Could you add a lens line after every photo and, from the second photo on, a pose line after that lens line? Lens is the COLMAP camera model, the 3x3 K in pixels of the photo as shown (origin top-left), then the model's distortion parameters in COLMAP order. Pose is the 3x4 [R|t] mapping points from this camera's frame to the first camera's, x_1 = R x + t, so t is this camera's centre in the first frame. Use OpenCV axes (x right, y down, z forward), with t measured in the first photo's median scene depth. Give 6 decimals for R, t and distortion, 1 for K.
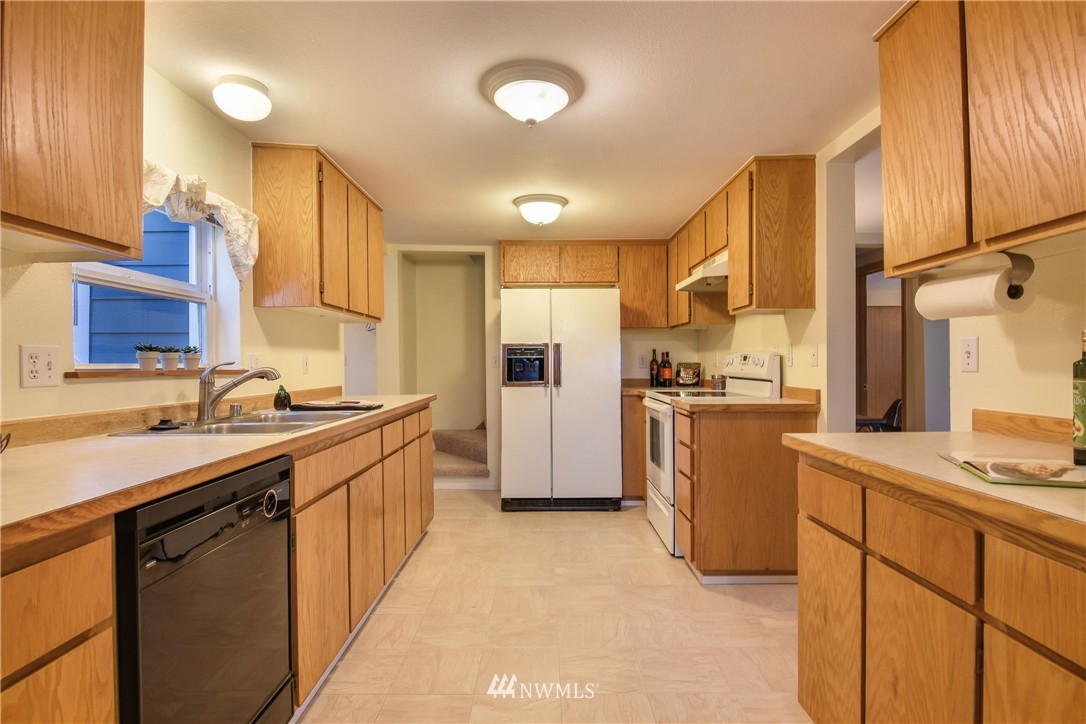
lens RADIAL K [[558.4, 0, 545.6], [0, 558.4, 360.2], [0, 0, 1]] dist [-0.003036, -0.003647]
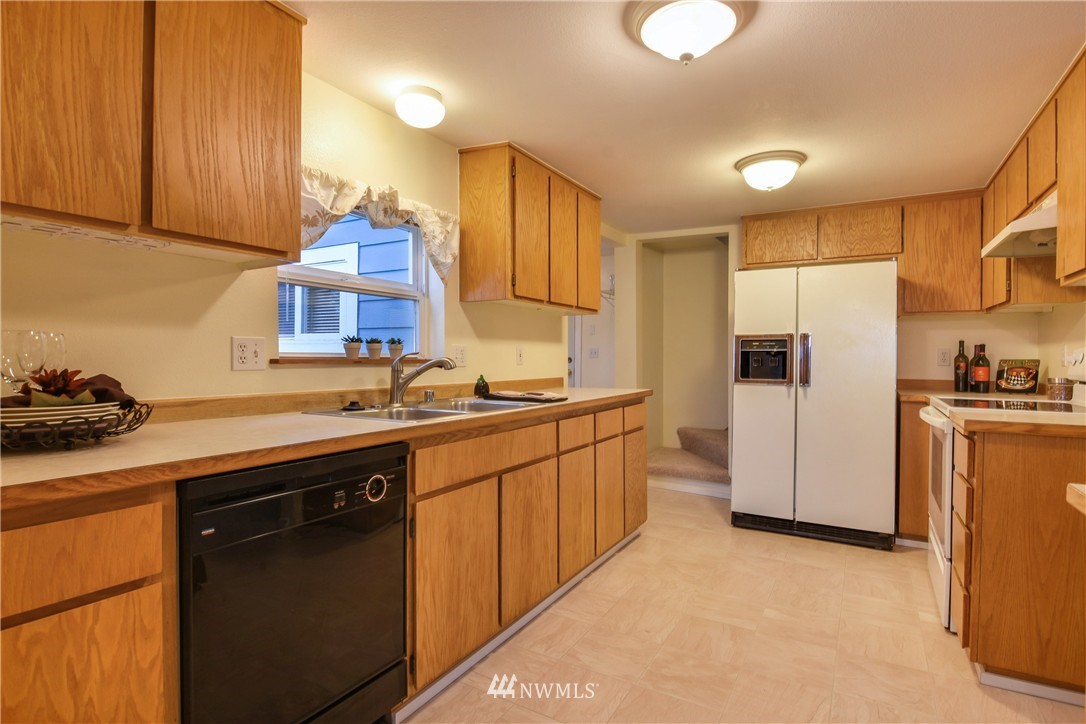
lens RADIAL K [[553.8, 0, 543.1], [0, 553.8, 360.2], [0, 0, 1]] dist [-0.008939, -0.000901]
pose [[0.857616, 0.014227, -0.514094, 0.202223], [-0.008712, 0.999876, 0.013137, 0.002462], [0.514217, -0.006787, 0.857633, 0.194329]]
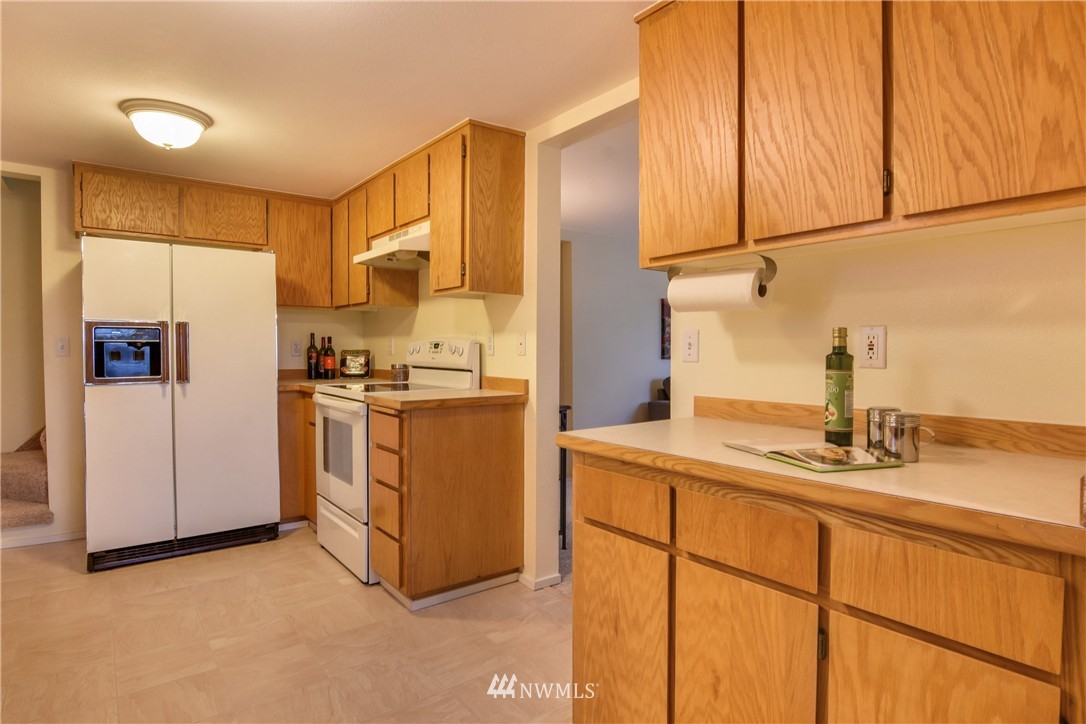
lens RADIAL K [[596.4, 0, 549.5], [0, 596.4, 361.3], [0, 0, 1]] dist [-0.002664, -0.004343]
pose [[0.792792, -0.007091, 0.609451, -0.132872], [-0.008921, 0.999690, 0.023236, -0.003996], [-0.609427, -0.023858, 0.792483, 0.204207]]
